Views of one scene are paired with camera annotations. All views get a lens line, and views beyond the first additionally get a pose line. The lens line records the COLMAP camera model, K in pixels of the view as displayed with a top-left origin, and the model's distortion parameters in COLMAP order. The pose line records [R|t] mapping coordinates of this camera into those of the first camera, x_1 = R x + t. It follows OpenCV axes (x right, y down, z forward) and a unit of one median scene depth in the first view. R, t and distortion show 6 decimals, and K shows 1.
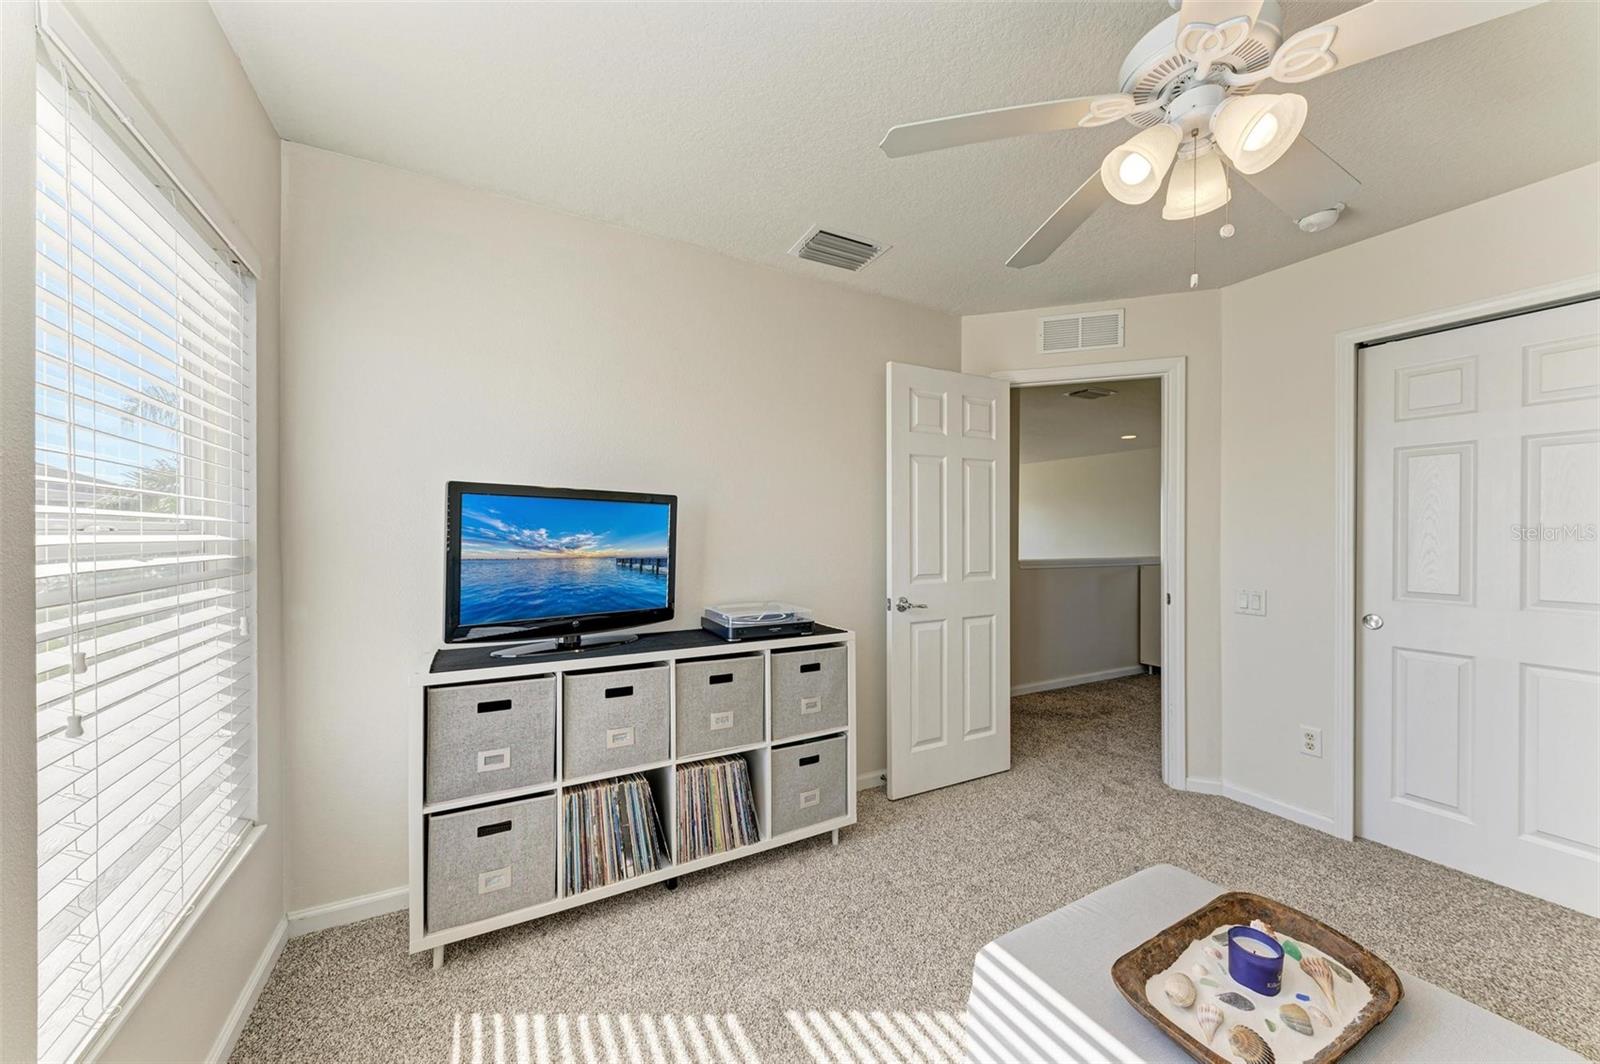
lens RADIAL K [[593.5, 0, 812.2], [0, 593.5, 537.5], [0, 0, 1]] dist [-0.000957, -0.000037]
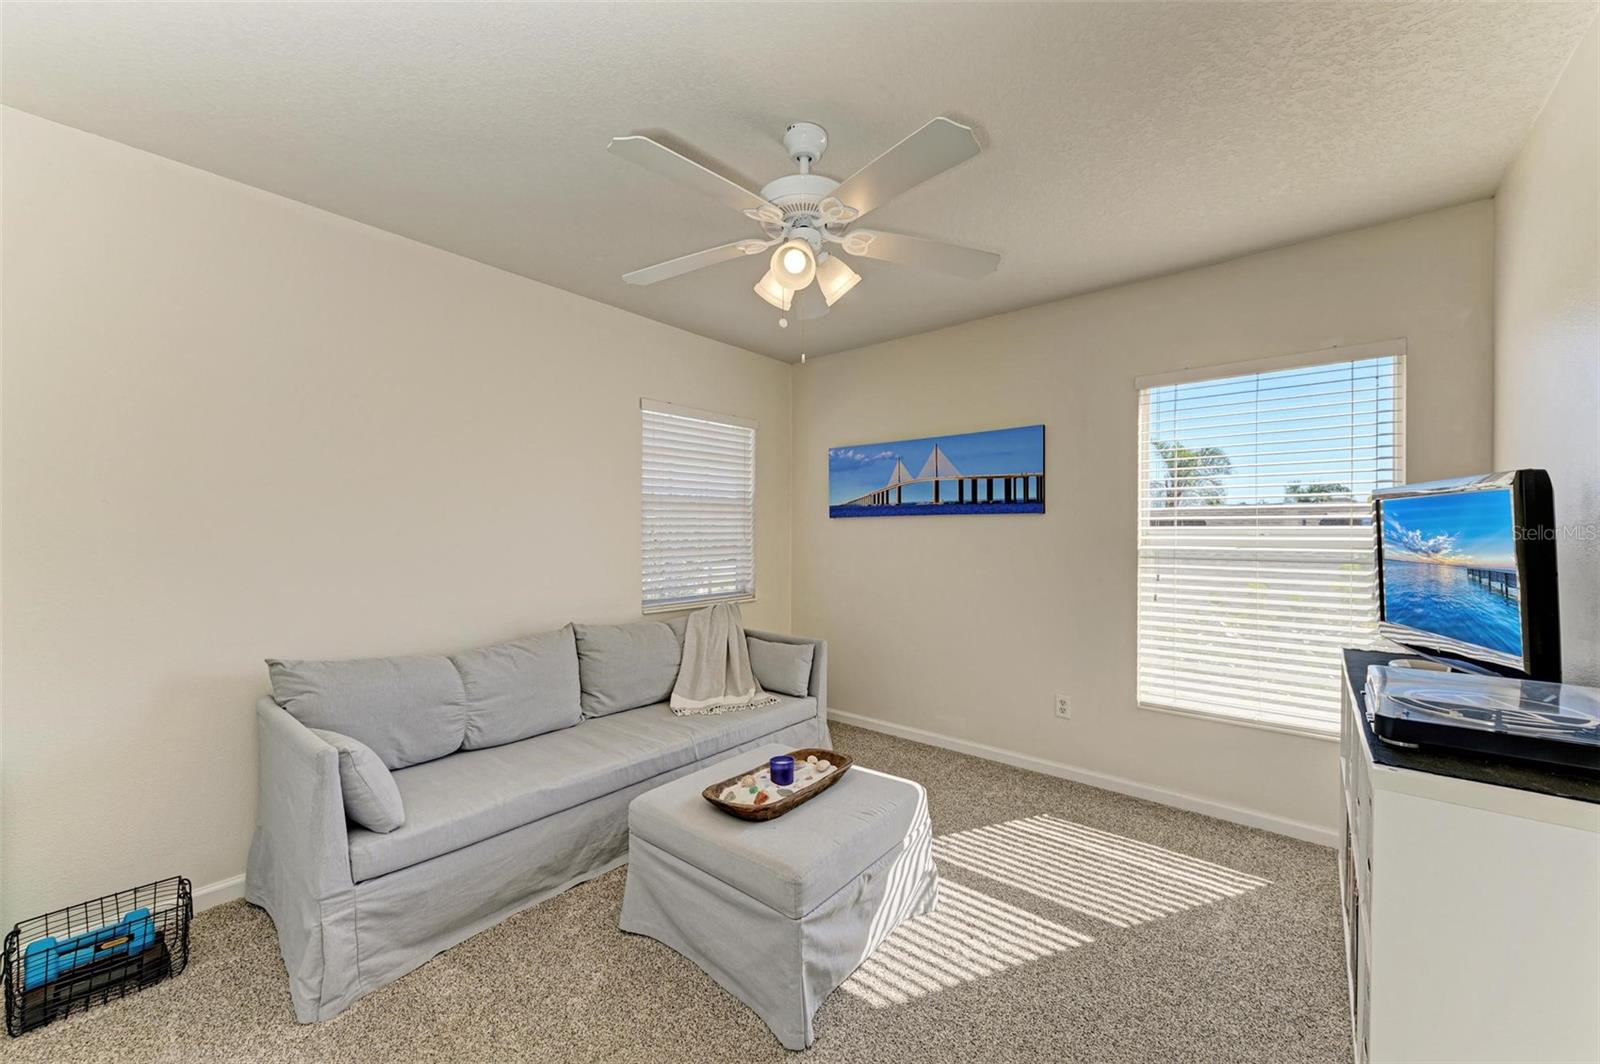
lens RADIAL K [[620.9, 0, 790.1], [0, 620.9, 533.5], [0, 0, 1]] dist [0.000343, 0.000020]
pose [[-0.930696, -0.009801, -0.365662, 0.753944], [-0.009493, 0.999951, -0.002639, 0.002823], [0.365670, 0.001016, -0.930744, 1.475665]]
